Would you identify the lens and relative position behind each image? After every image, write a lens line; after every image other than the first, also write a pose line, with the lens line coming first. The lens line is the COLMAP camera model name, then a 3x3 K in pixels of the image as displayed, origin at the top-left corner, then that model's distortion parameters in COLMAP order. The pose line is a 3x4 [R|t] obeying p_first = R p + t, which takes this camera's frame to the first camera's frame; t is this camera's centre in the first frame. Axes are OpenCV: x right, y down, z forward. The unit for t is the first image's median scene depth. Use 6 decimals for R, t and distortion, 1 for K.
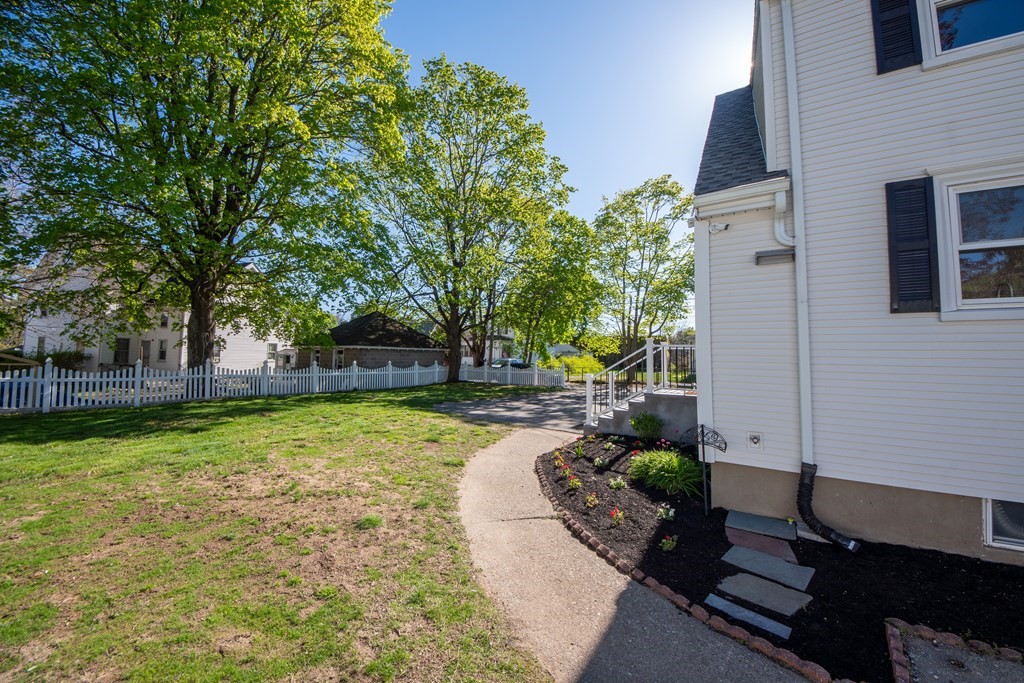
lens RADIAL K [[366.4, 0, 534.4], [0, 366.4, 338.8], [0, 0, 1]] dist [0.005579, -0.009308]
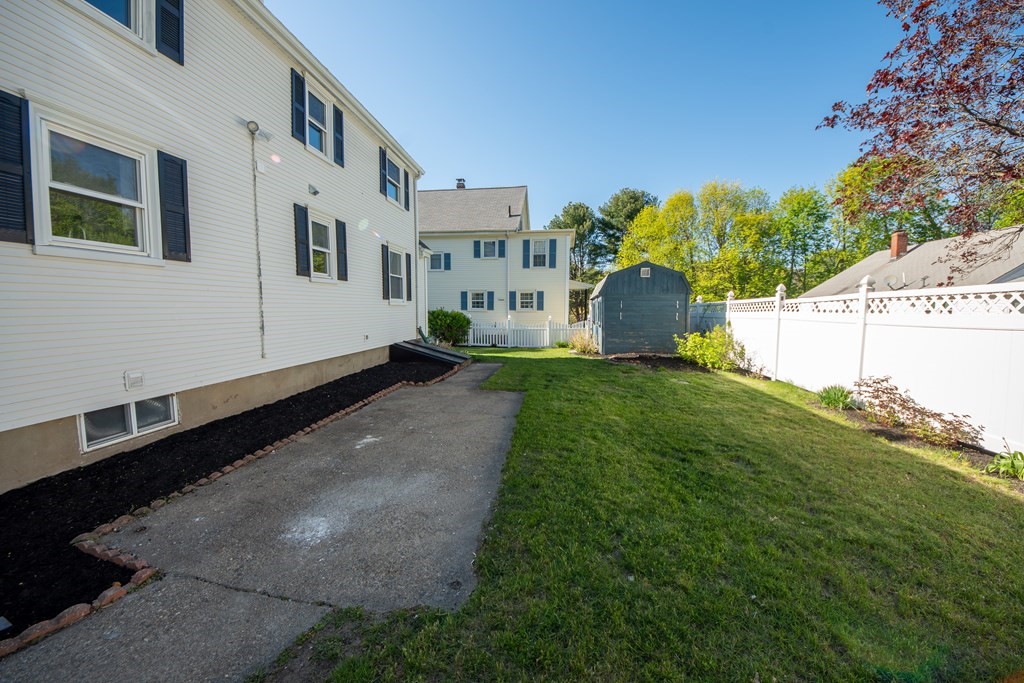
lens RADIAL K [[366.4, 0, 518.5], [0, 366.4, 338.8], [0, 0, 1]] dist [0.005579, -0.009308]
pose [[-0.401492, -0.113234, 0.908836, -0.321496], [-0.066376, 0.993316, 0.094438, 0.000545], [-0.913454, -0.022409, -0.406324, 0.181293]]
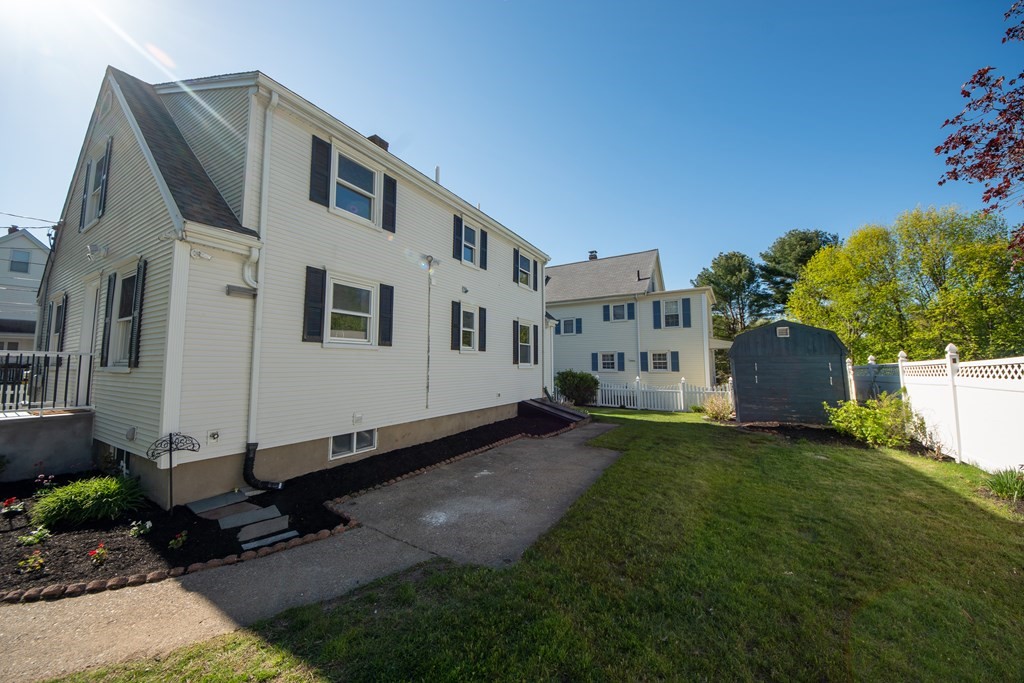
lens RADIAL K [[366.4, 0, 513.3], [0, 366.4, 333.4], [0, 0, 1]] dist [0.005579, -0.009308]
pose [[-0.007054, 0.055338, 0.998443, -0.798823], [-0.053729, 0.997004, -0.055638, -0.067212], [-0.998531, -0.054038, -0.004060, 0.022061]]
